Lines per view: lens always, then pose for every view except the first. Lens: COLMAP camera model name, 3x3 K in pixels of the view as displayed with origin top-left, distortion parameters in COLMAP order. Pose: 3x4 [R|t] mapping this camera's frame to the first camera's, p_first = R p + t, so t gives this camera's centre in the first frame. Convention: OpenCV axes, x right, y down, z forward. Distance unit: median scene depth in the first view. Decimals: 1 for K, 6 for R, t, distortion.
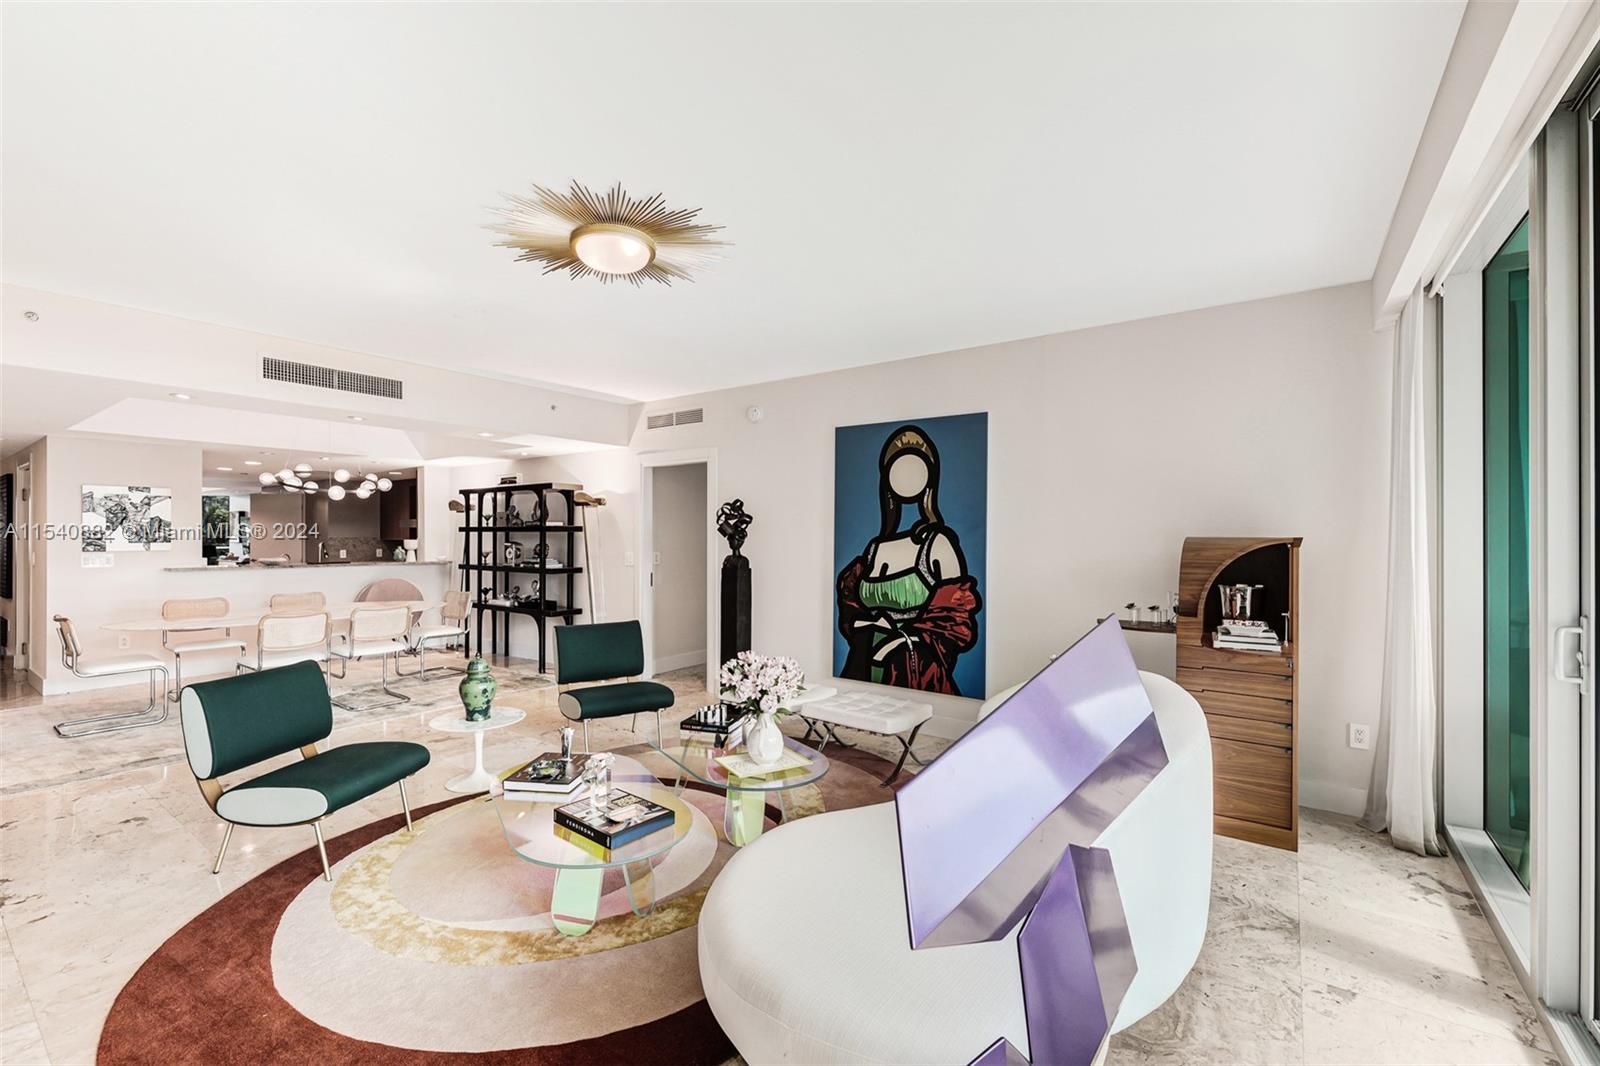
lens RADIAL K [[674.3, 0, 796.5], [0, 674.3, 531.9], [0, 0, 1]] dist [-0.002457, -0.000247]
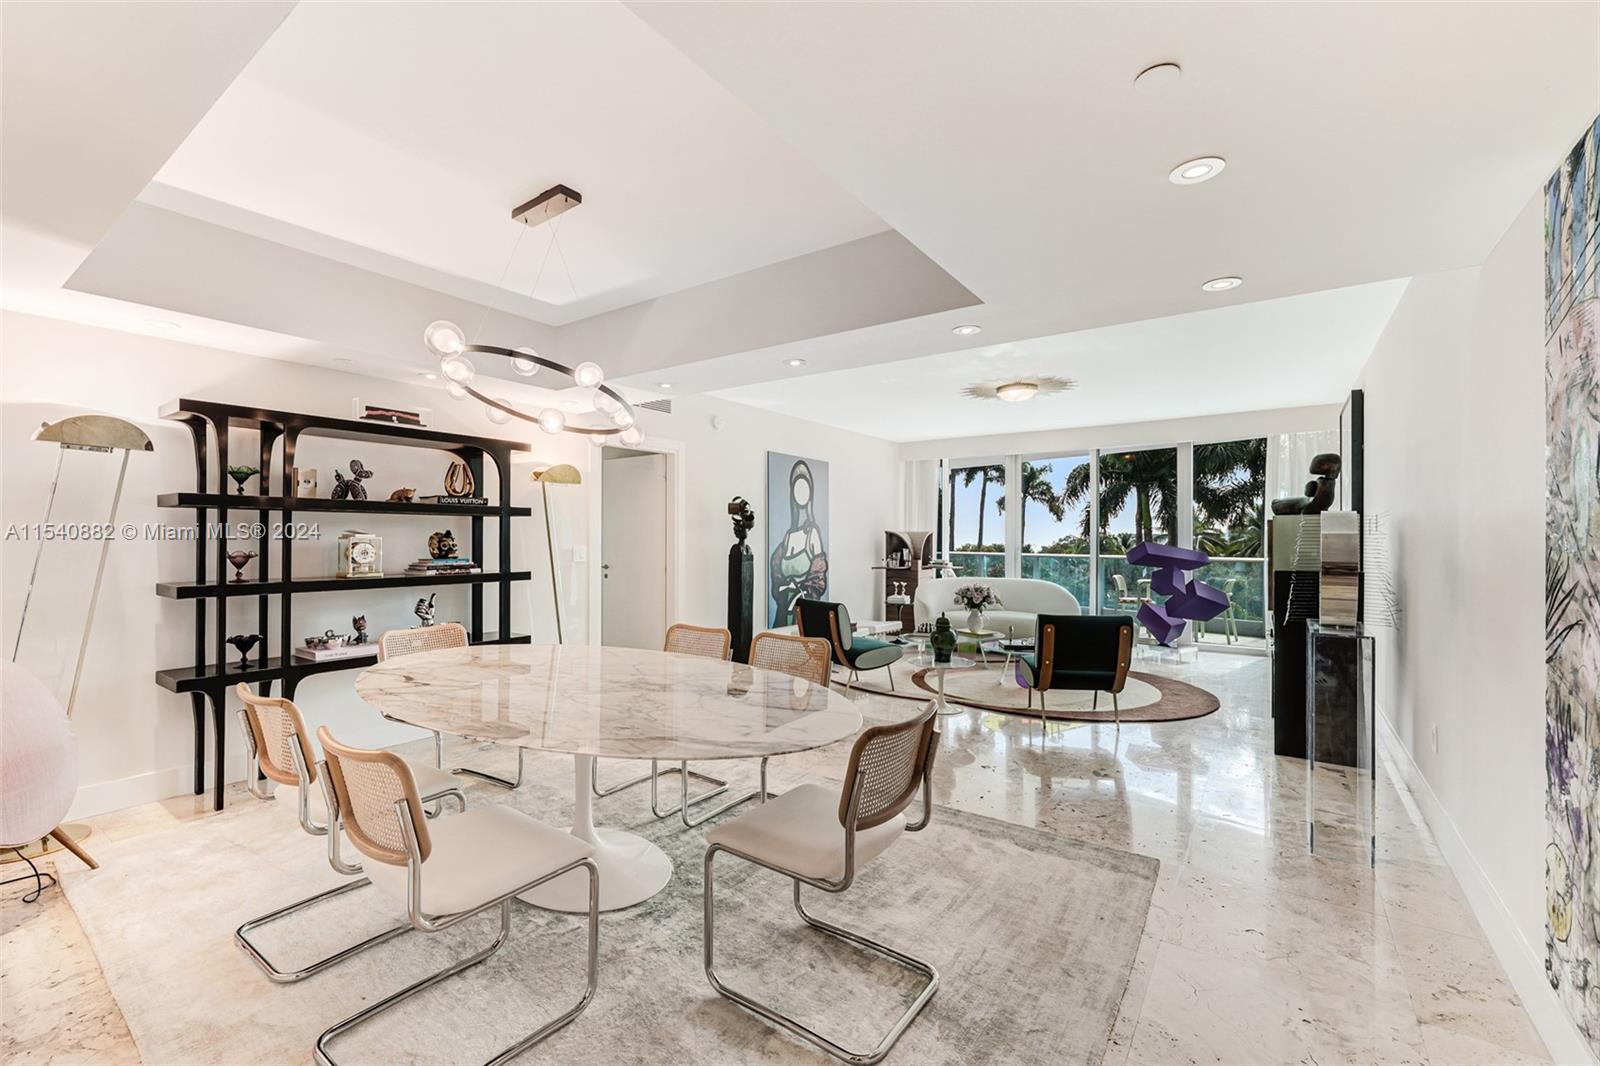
lens RADIAL K [[674.3, 0, 796.5], [0, 674.3, 531.9], [0, 0, 1]] dist [-0.002457, -0.000247]
pose [[-0.006665, 0.008623, 0.999941, -1.424761], [-0.004451, 0.999953, -0.008652, 0.026067], [-0.999968, -0.004508, -0.006627, 1.009319]]
